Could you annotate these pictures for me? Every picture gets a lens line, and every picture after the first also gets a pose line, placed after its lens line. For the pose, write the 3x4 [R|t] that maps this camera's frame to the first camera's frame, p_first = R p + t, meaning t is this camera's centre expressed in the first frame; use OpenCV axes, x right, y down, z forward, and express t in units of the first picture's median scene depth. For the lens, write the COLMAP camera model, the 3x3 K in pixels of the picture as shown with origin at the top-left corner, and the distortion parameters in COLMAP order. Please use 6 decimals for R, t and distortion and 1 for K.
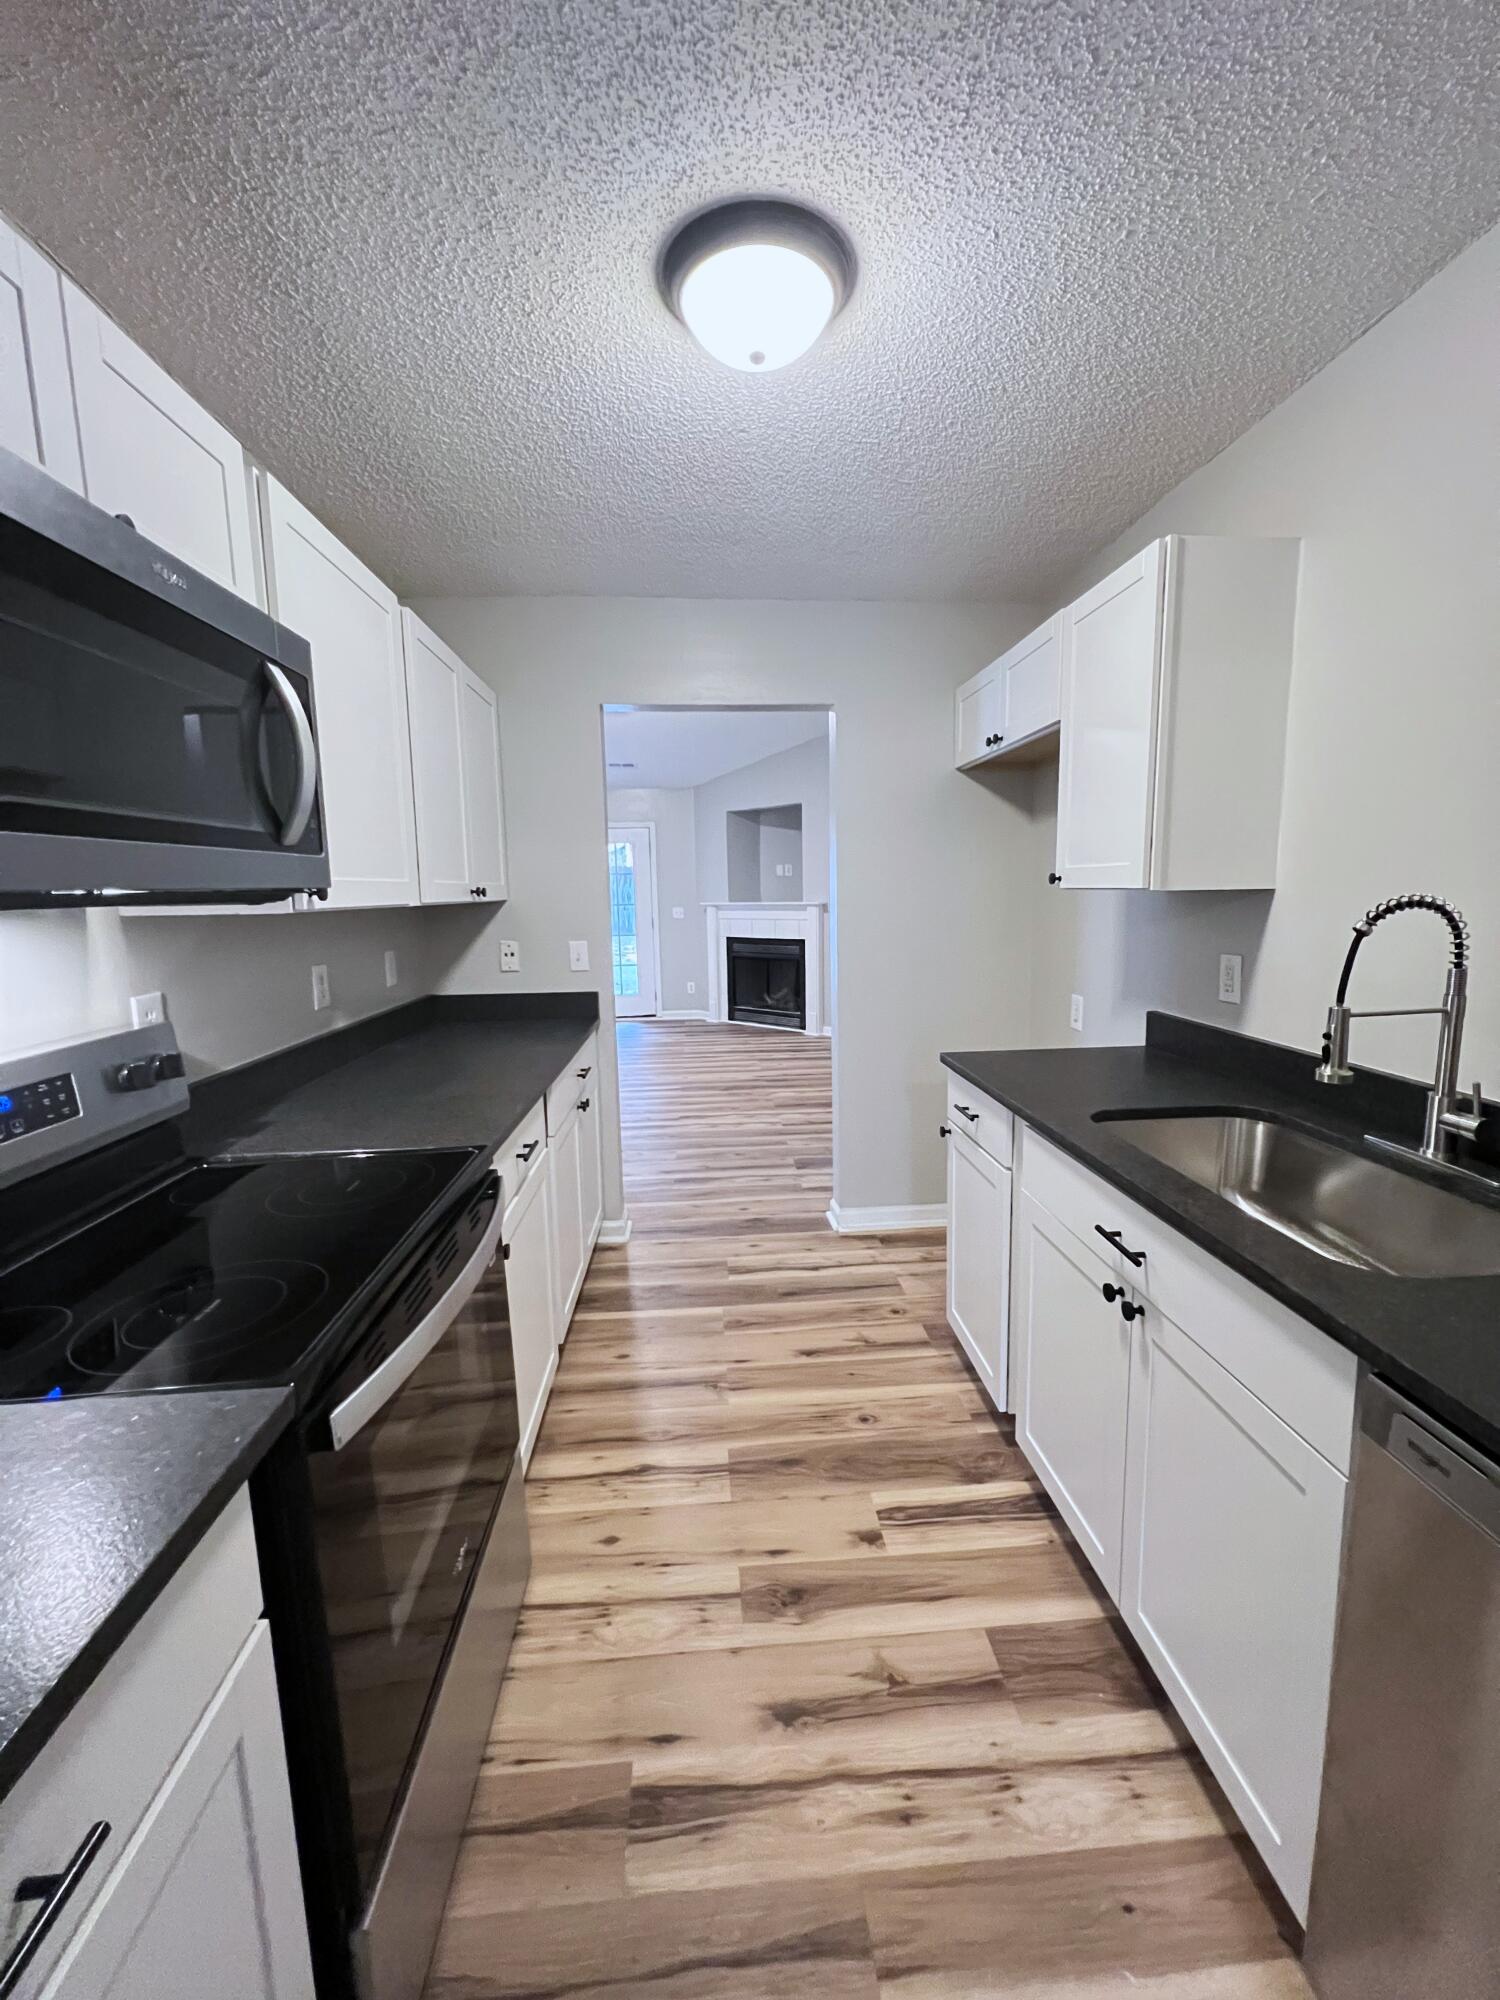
lens RADIAL K [[801.9, 0, 754.9], [0, 801.9, 995.5], [0, 0, 1]] dist [0.001986, 0.000153]
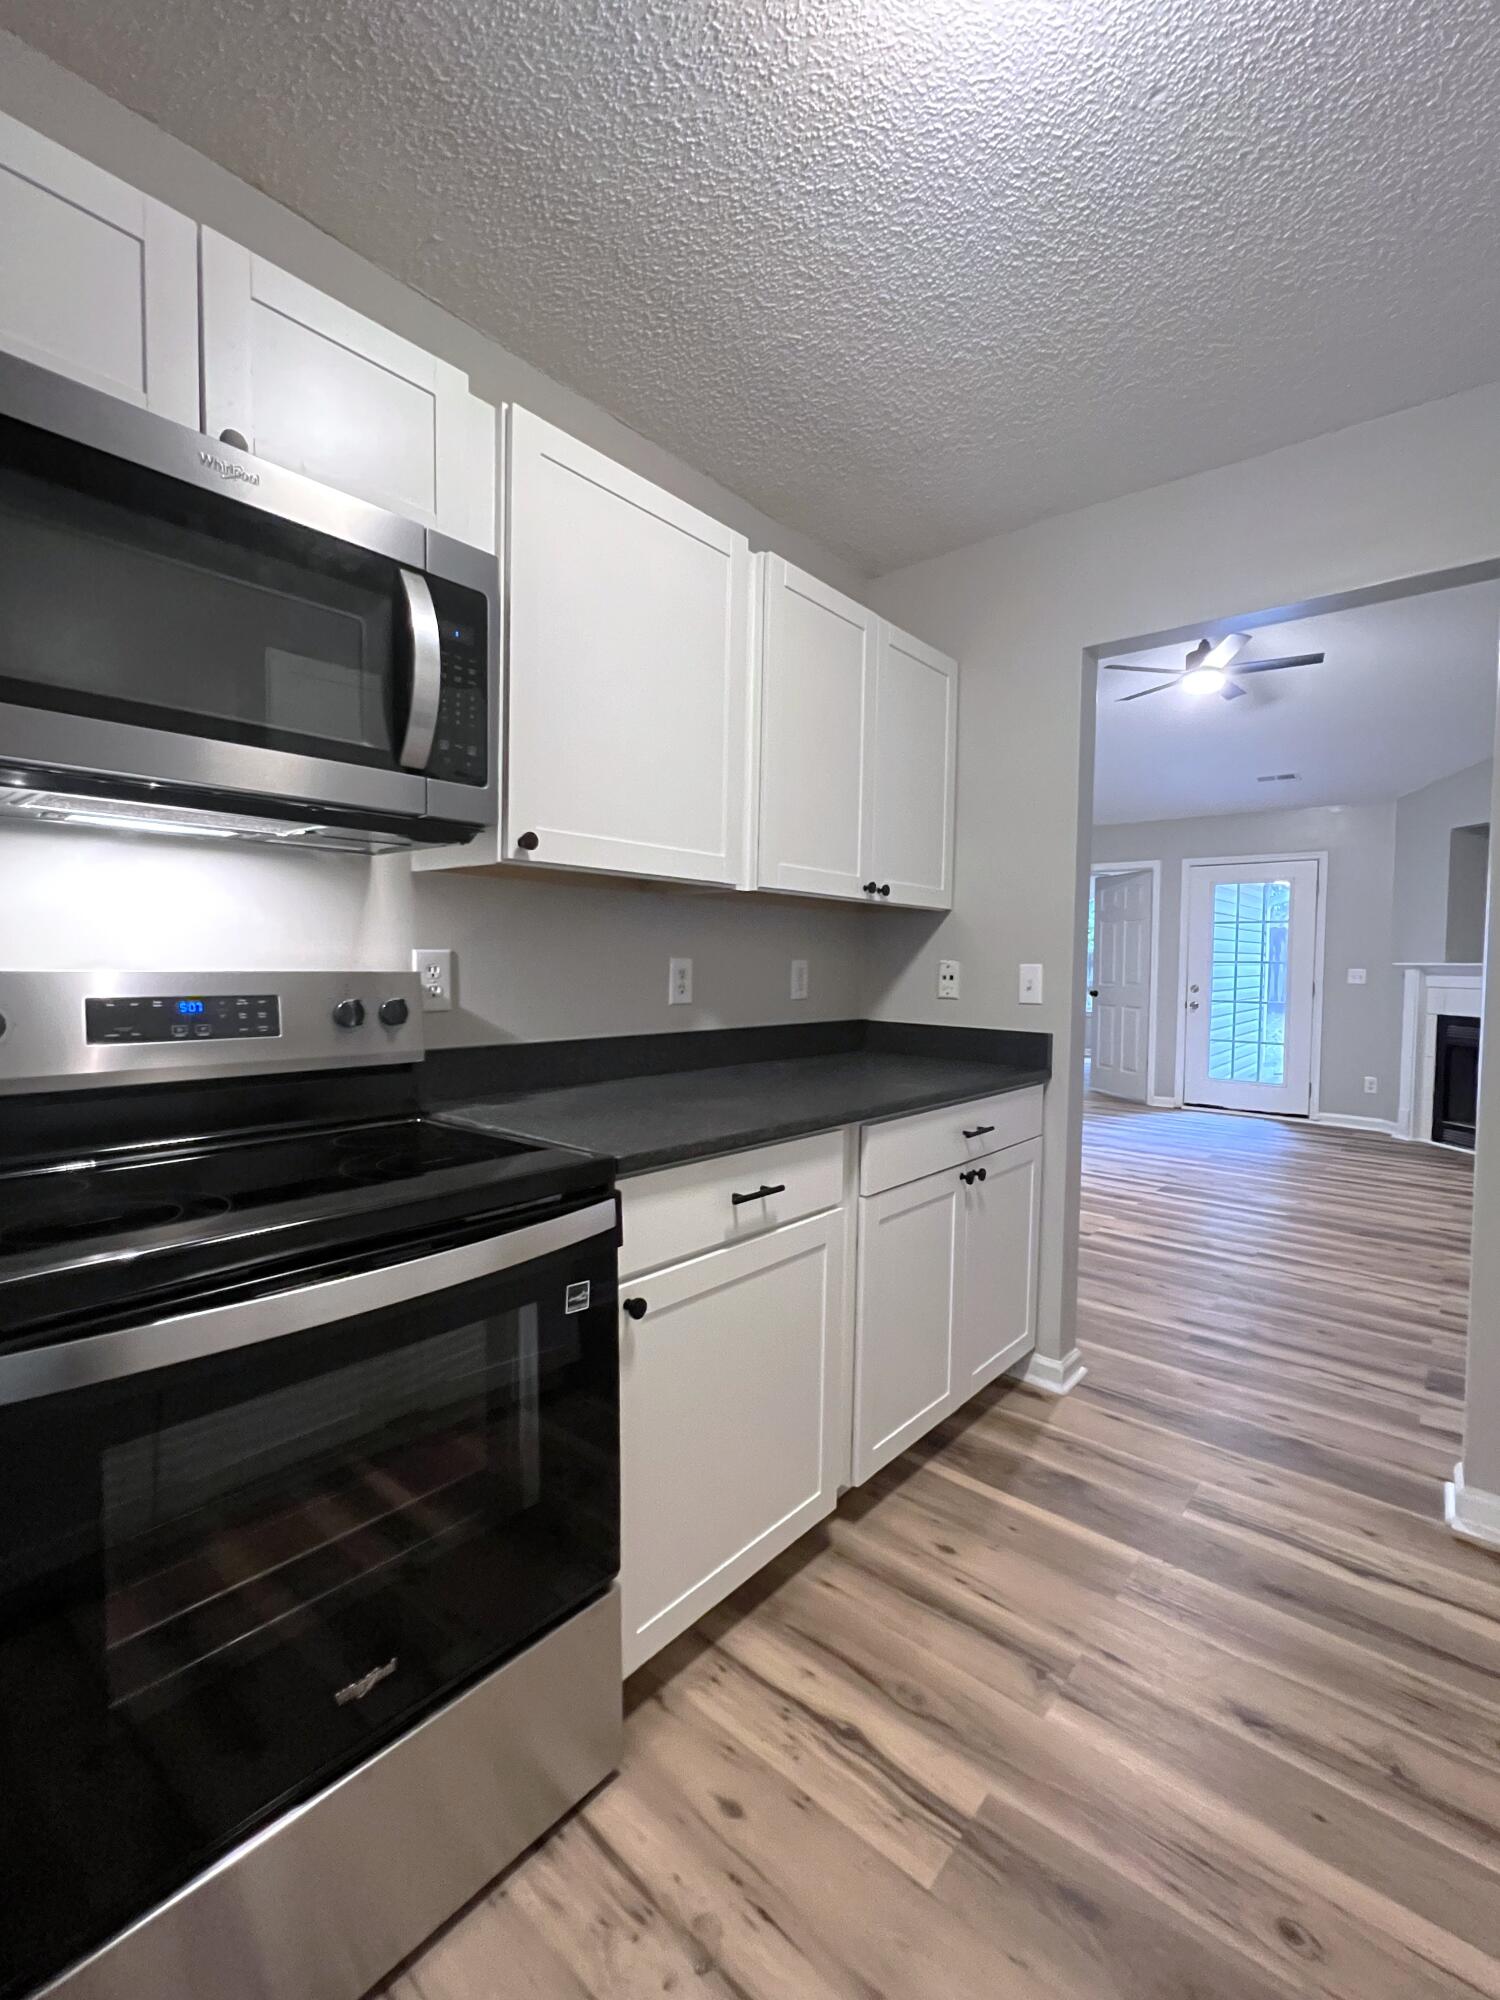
lens RADIAL K [[865.9, 0, 751.9], [0, 865.9, 993.7], [0, 0, 1]] dist [-0.000835, 0.000213]
pose [[0.713642, 0.058327, -0.698078, 0.162128], [-0.122289, 0.991598, -0.042164, 0.026031], [0.689754, 0.115457, 0.714779, 0.242506]]
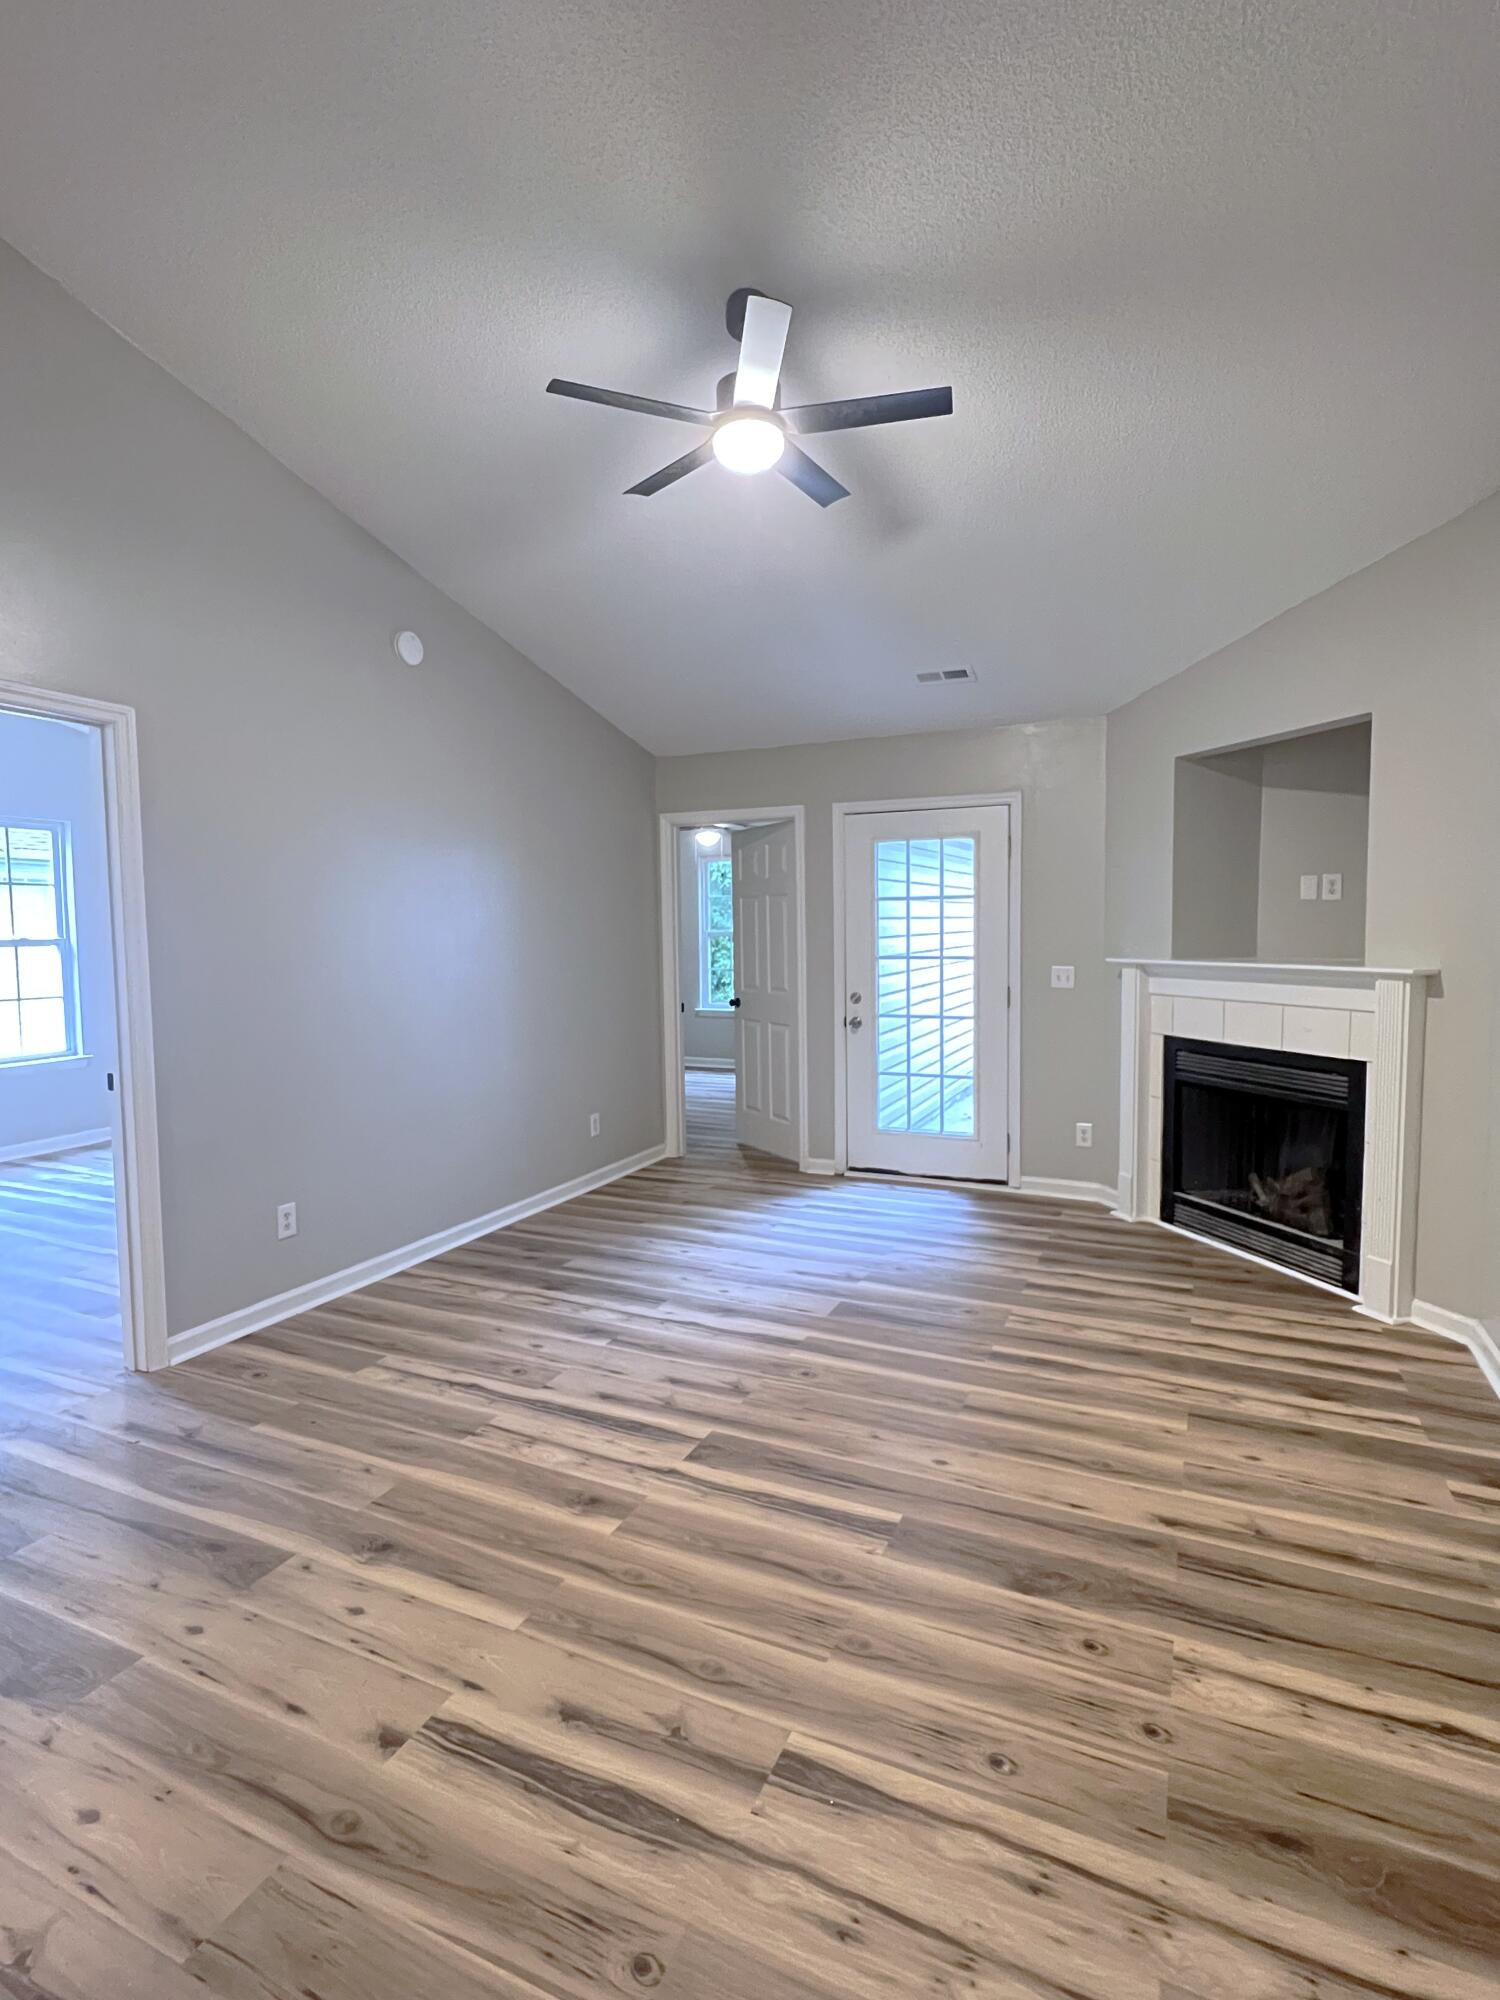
lens RADIAL K [[993.7, 0, 749.7], [0, 993.7, 997.4], [0, 0, 1]] dist [0.001168, 0.000306]
pose [[0.874279, 0.045618, -0.483276, 0.082467], [-0.070681, 0.996927, -0.033763, -0.162333], [0.480251, 0.063677, 0.874817, 1.088176]]
